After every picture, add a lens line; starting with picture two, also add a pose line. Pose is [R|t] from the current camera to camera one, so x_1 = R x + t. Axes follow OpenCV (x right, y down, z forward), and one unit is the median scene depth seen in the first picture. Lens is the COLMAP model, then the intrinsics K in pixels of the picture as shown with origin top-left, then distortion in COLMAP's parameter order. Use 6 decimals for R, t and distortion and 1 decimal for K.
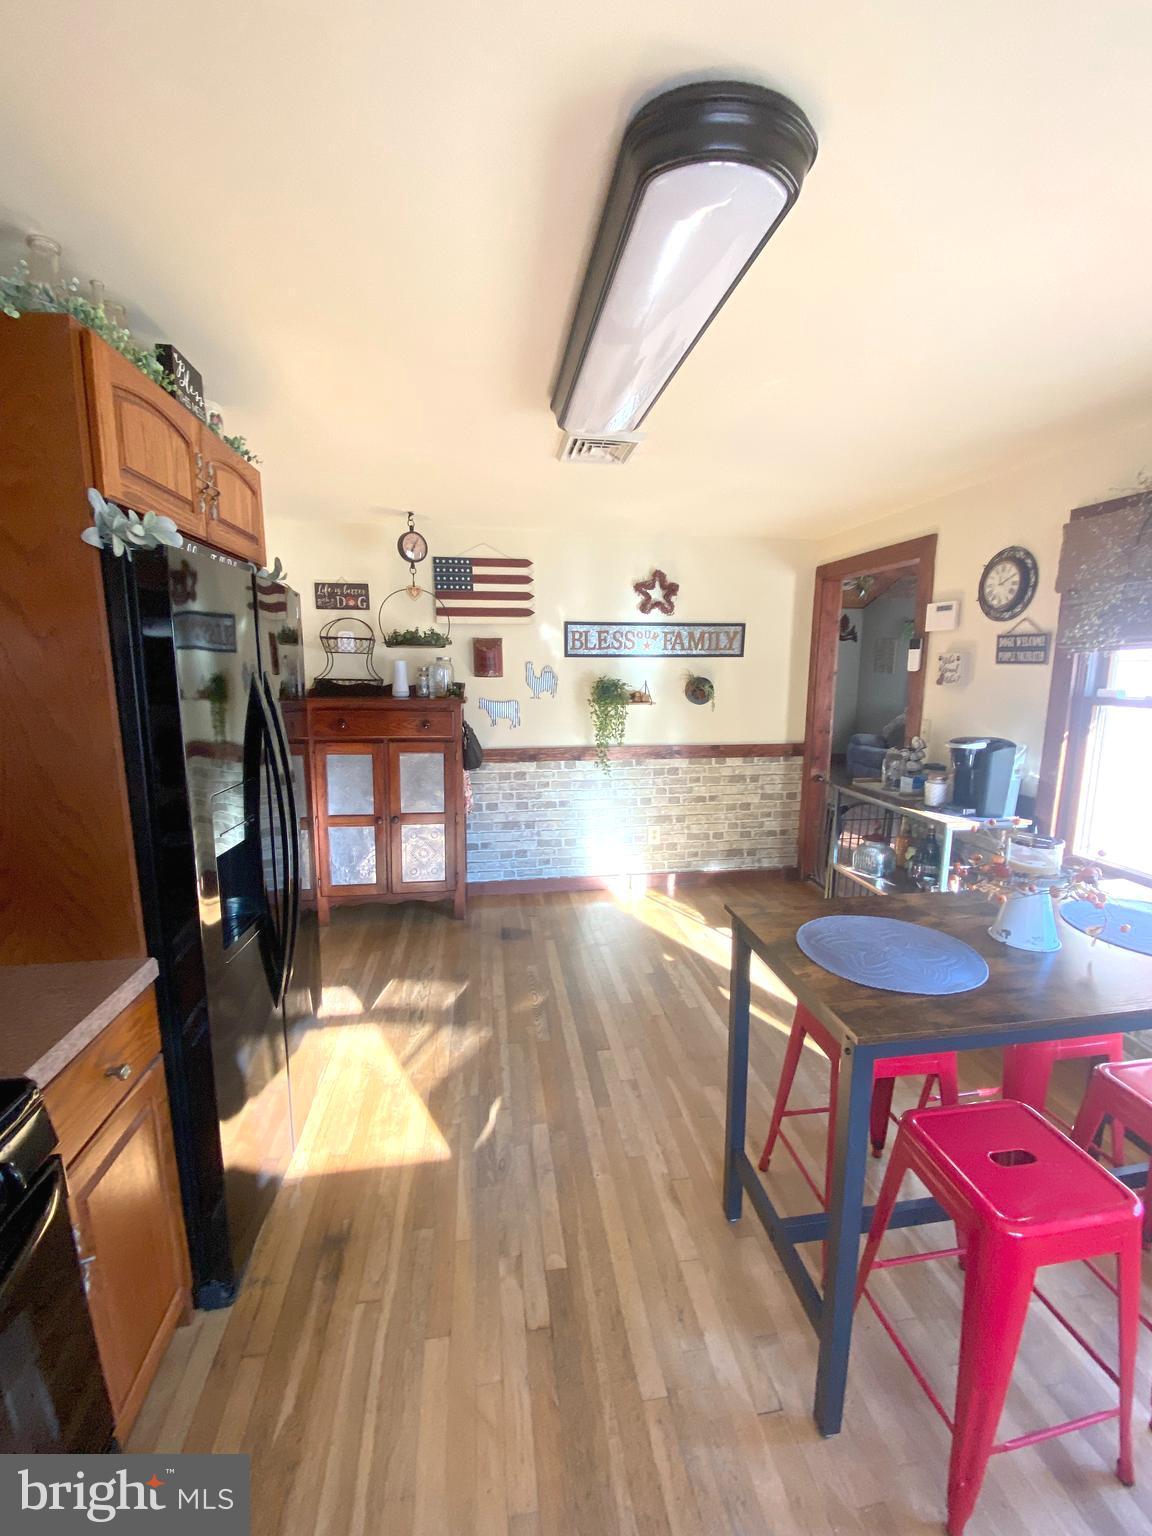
lens RADIAL K [[619.8, 0, 579.2], [0, 619.8, 765.2], [0, 0, 1]] dist [0.020816, -0.020987]
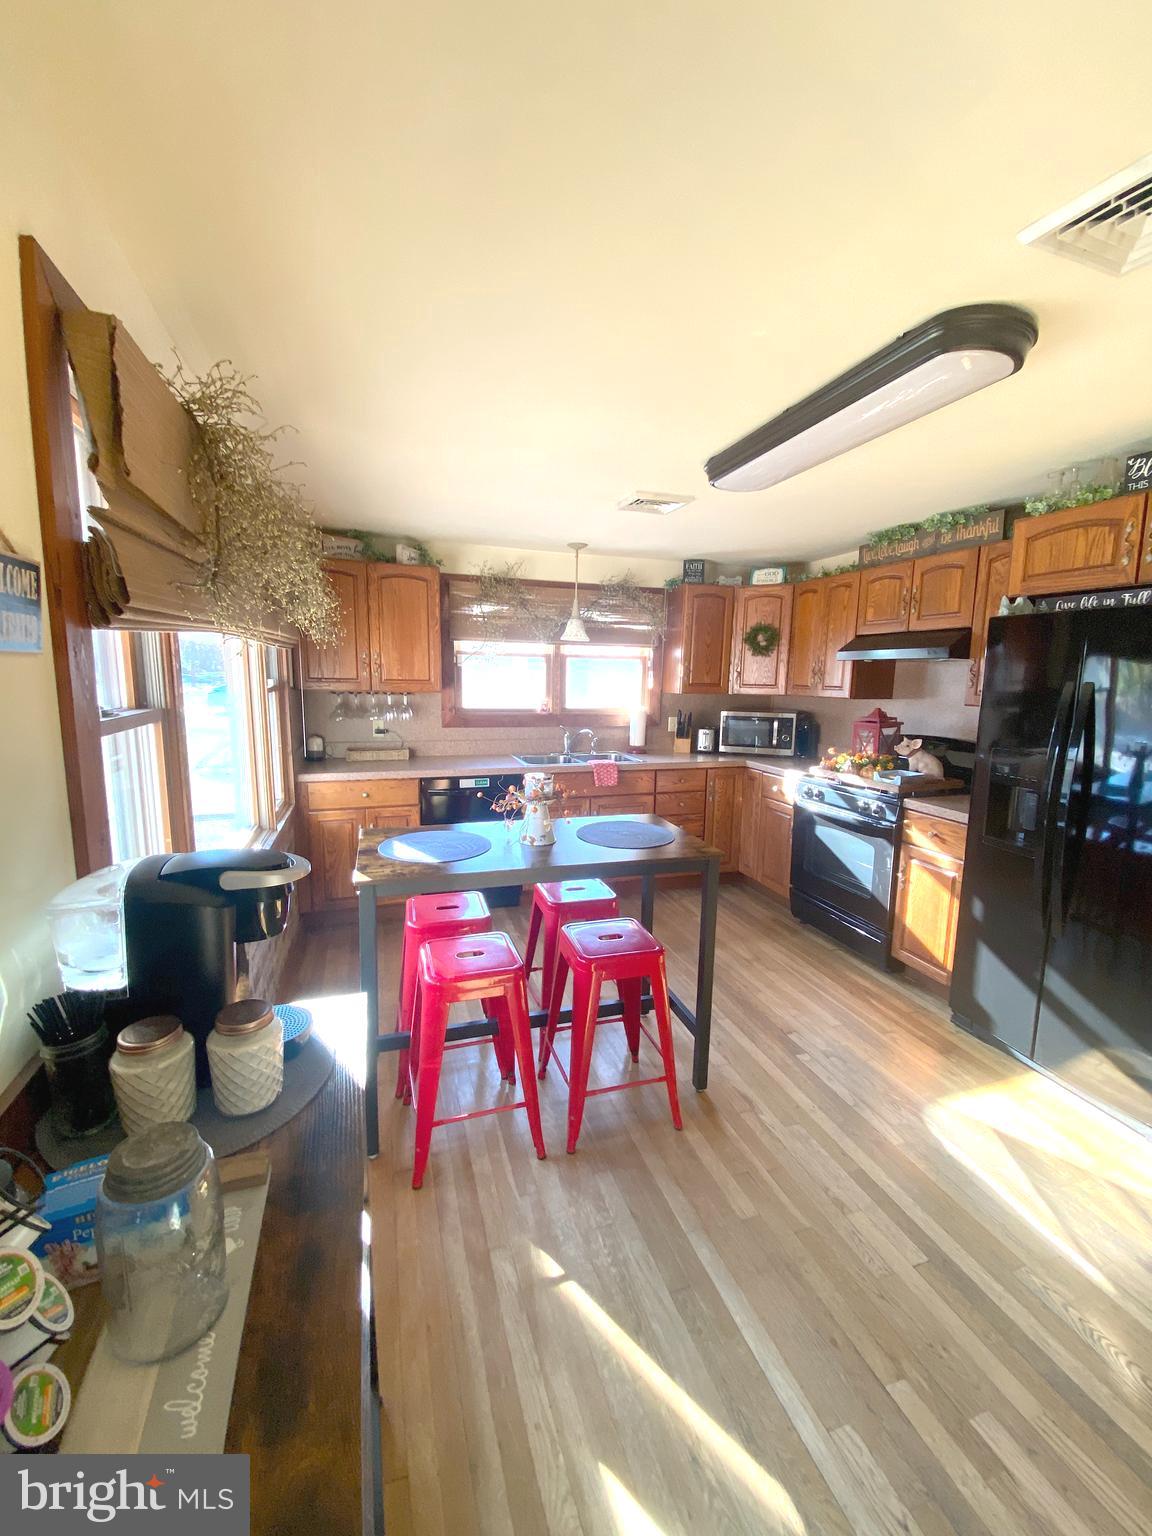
lens RADIAL K [[619.8, 0, 574.8], [0, 619.8, 767.4], [0, 0, 1]] dist [0.020816, -0.020987]
pose [[-0.987939, 0.003191, -0.154809, 0.317658], [-0.045702, 0.949238, 0.311222, -0.141878], [0.147943, 0.314544, -0.937643, 0.893868]]
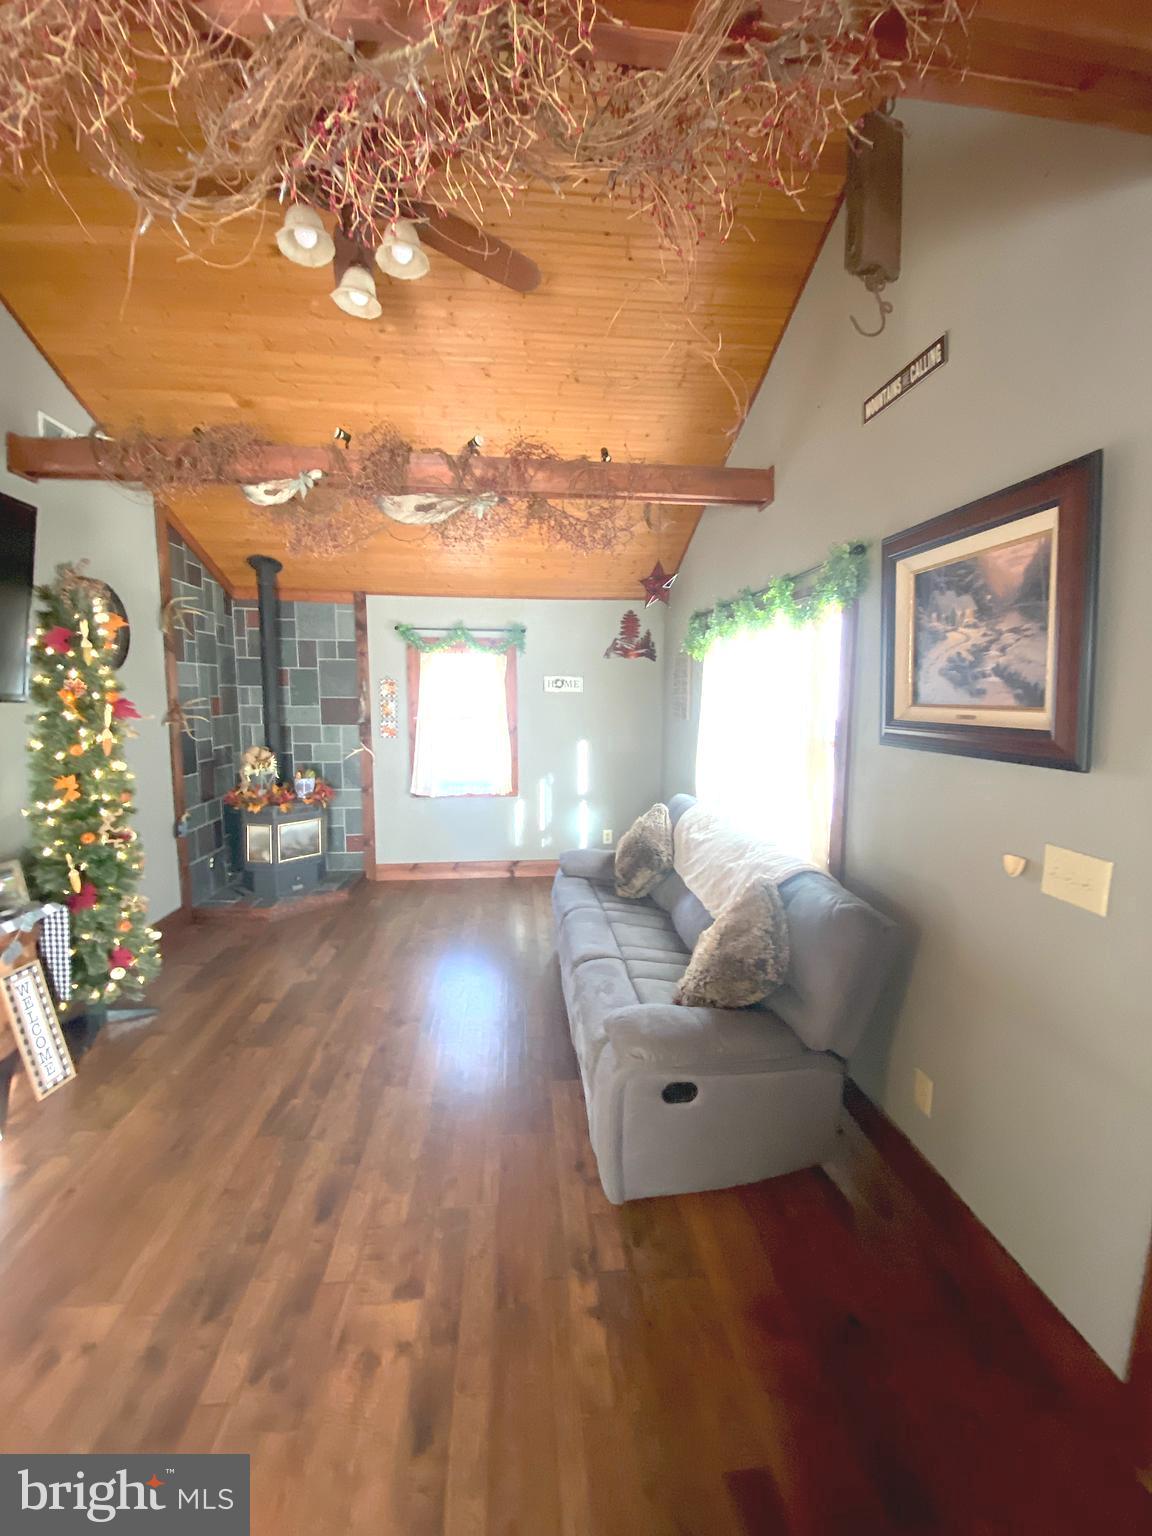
lens RADIAL K [[619.8, 0, 581.4], [0, 619.8, 761.7], [0, 0, 1]] dist [0.020816, -0.020987]
pose [[0.999048, 0.004551, -0.043383, 1.030871], [-0.006894, 0.998516, -0.054016, -0.197109], [0.043072, 0.054264, 0.997597, 1.148973]]
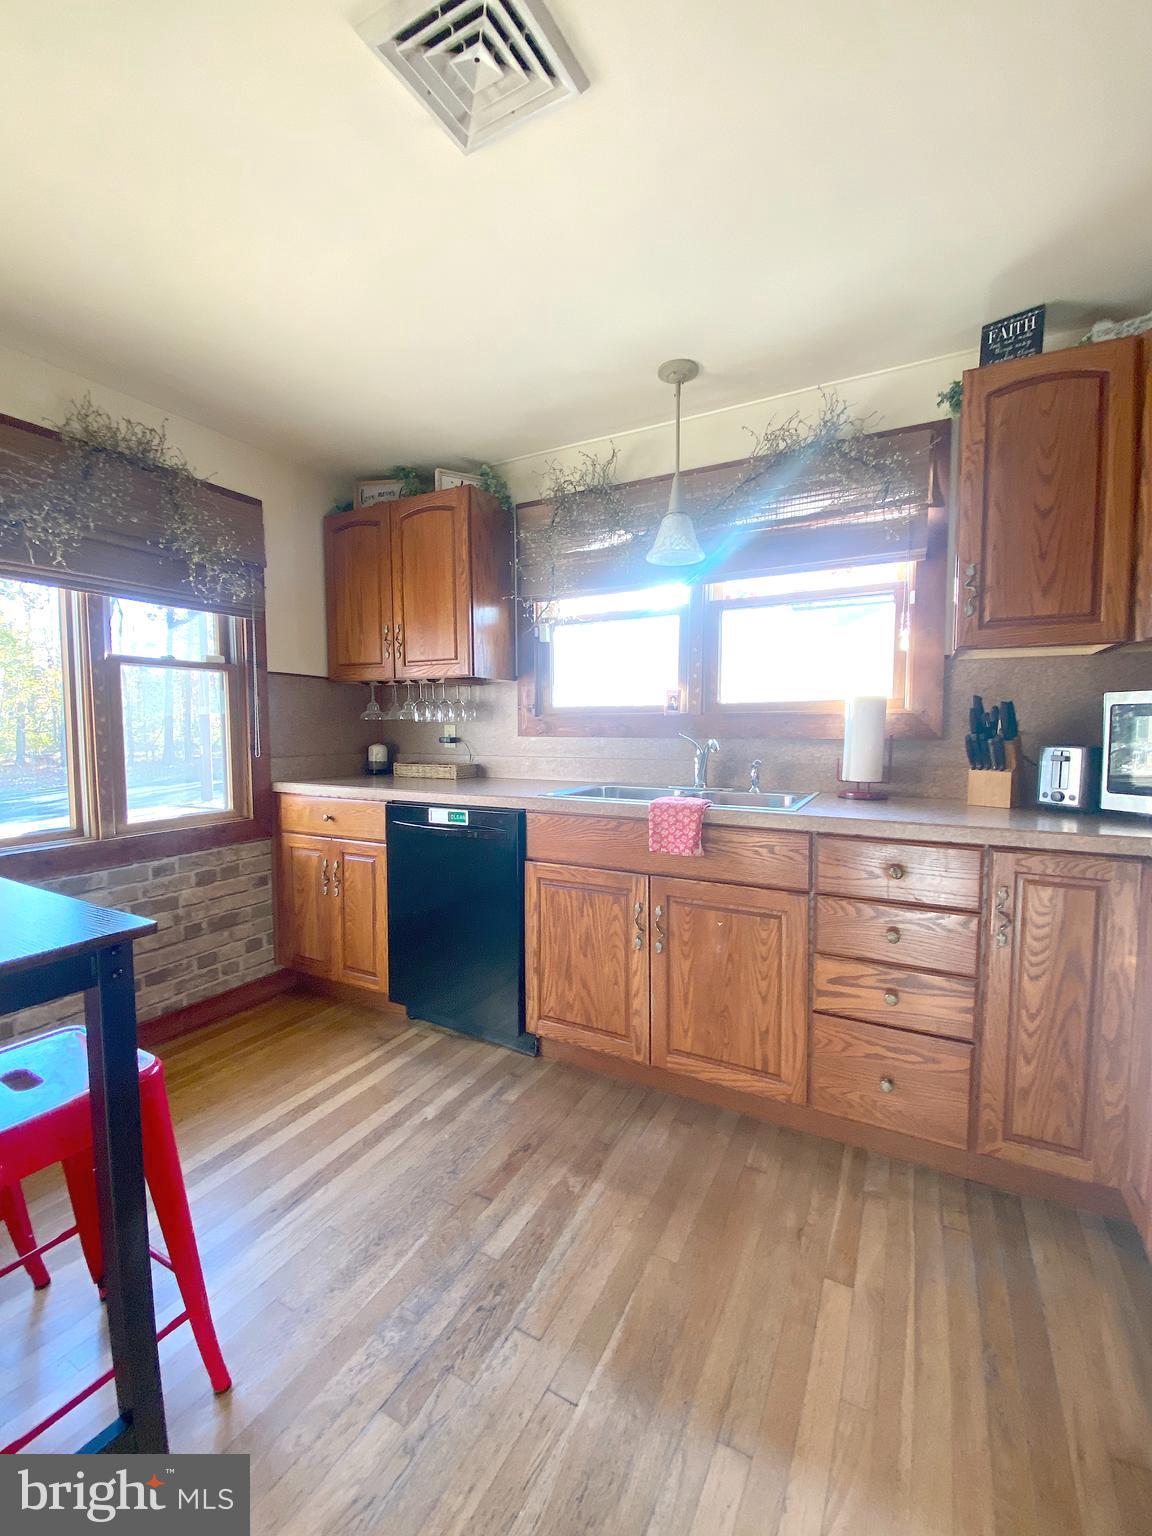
lens RADIAL K [[619.8, 0, 576.2], [0, 619.8, 764.6], [0, 0, 1]] dist [0.020816, -0.020987]
pose [[-0.796638, -0.039582, 0.603159, -0.109237], [0.096319, 0.976791, 0.191317, 0.043291], [-0.596733, 0.210506, -0.774336, 0.338203]]
